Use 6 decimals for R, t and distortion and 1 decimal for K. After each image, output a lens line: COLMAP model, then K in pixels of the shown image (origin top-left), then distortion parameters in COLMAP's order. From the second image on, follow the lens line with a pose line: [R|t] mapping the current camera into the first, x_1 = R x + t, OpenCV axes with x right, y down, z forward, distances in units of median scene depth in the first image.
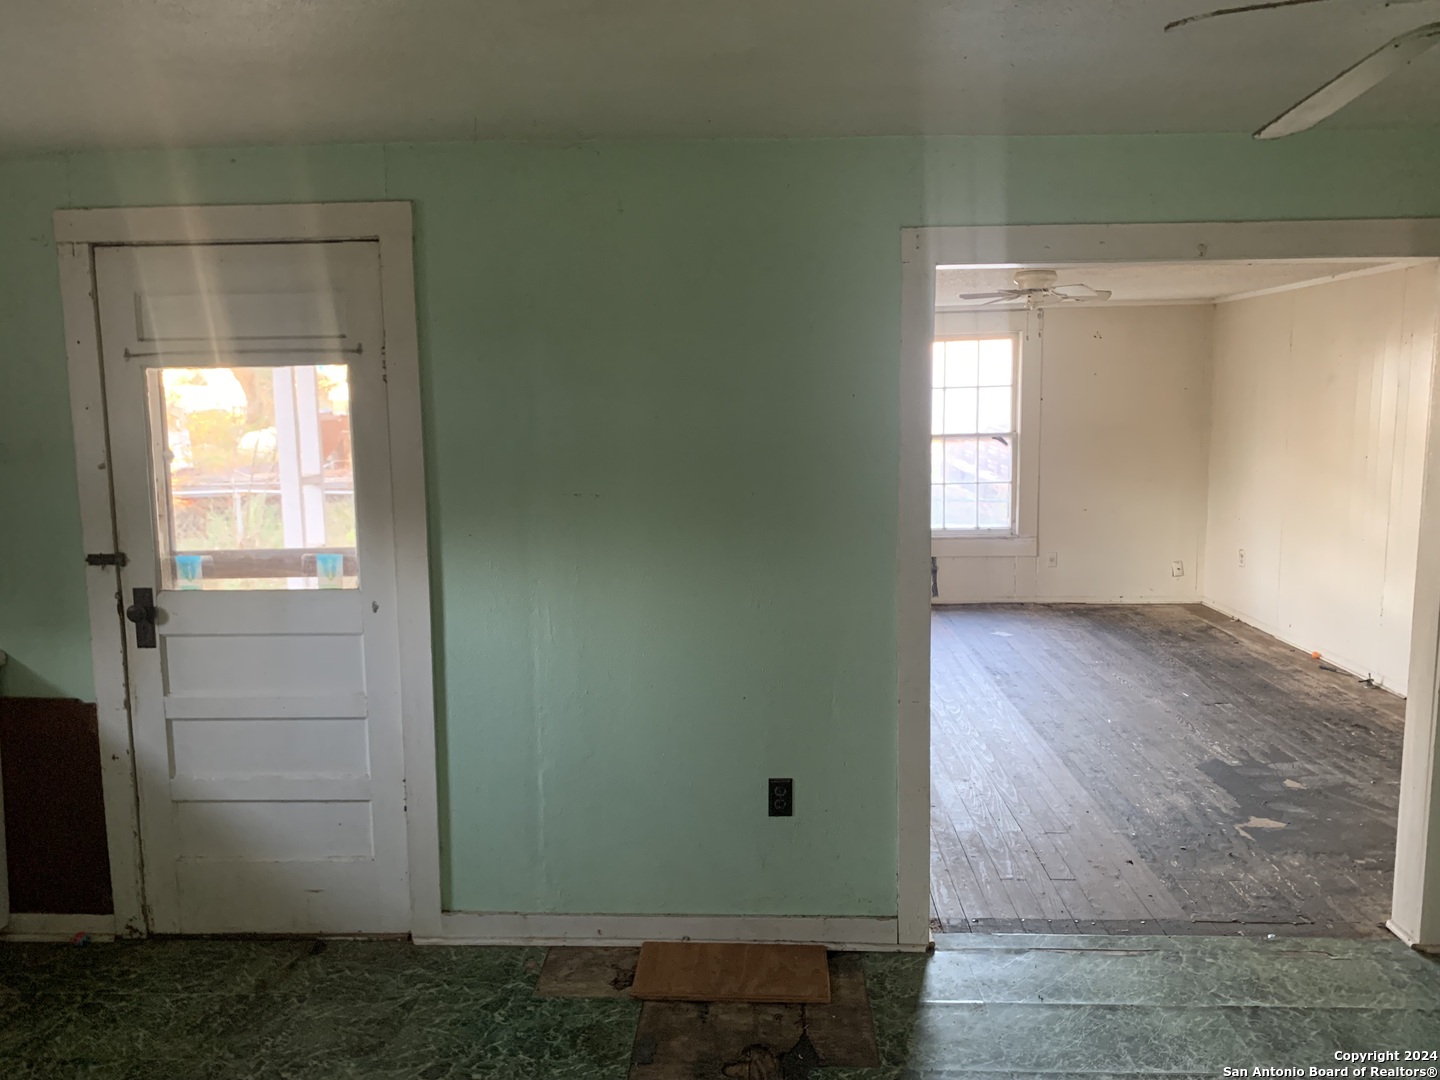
lens RADIAL K [[1102.2, 0, 702.2], [0, 1102.2, 539.5], [0, 0, 1]] dist [0.011231, -0.008591]
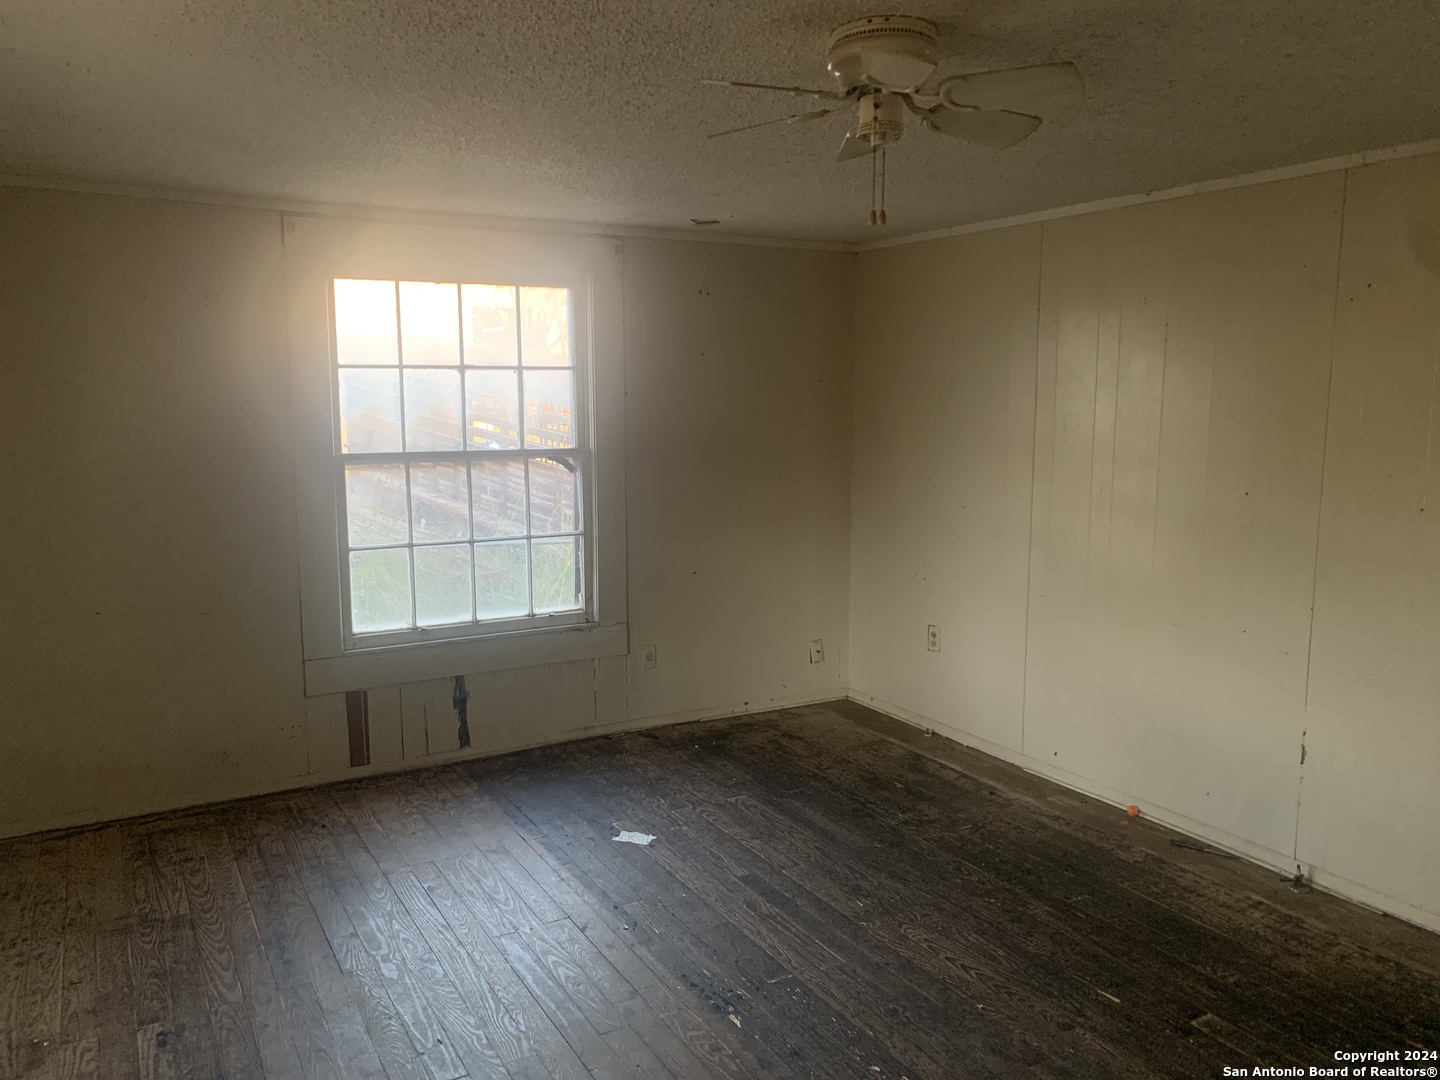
lens RADIAL K [[1095.0, 0, 682.5], [0, 1095.0, 535.9], [0, 0, 1]] dist [-0.029596, -0.005892]
pose [[0.856646, -0.054070, 0.513064, 0.029630], [0.054659, 0.998408, 0.013957, -0.058089], [-0.513002, 0.016087, 0.858237, 0.495118]]
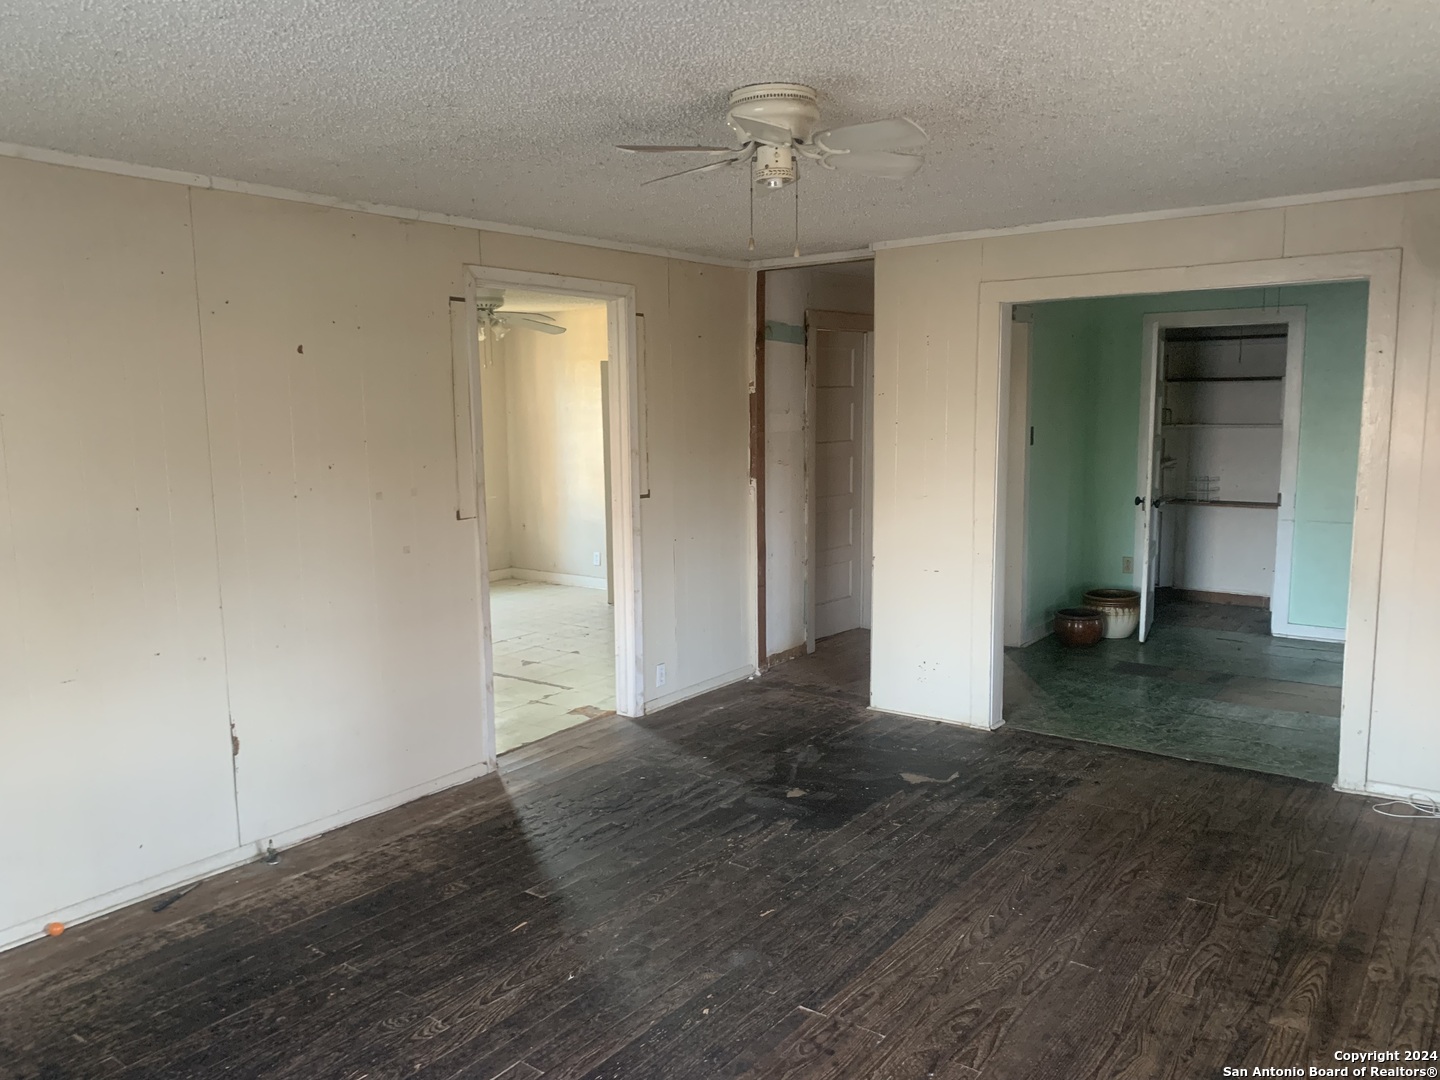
lens RADIAL K [[1082.7, 0, 722.3], [0, 1082.7, 537.4], [0, 0, 1]] dist [-0.010341, -0.004686]
pose [[-0.836476, -0.047307, 0.545957, 0.045888], [0.089294, 0.971186, 0.220963, -0.116368], [-0.540679, 0.233581, -0.808150, 0.965640]]
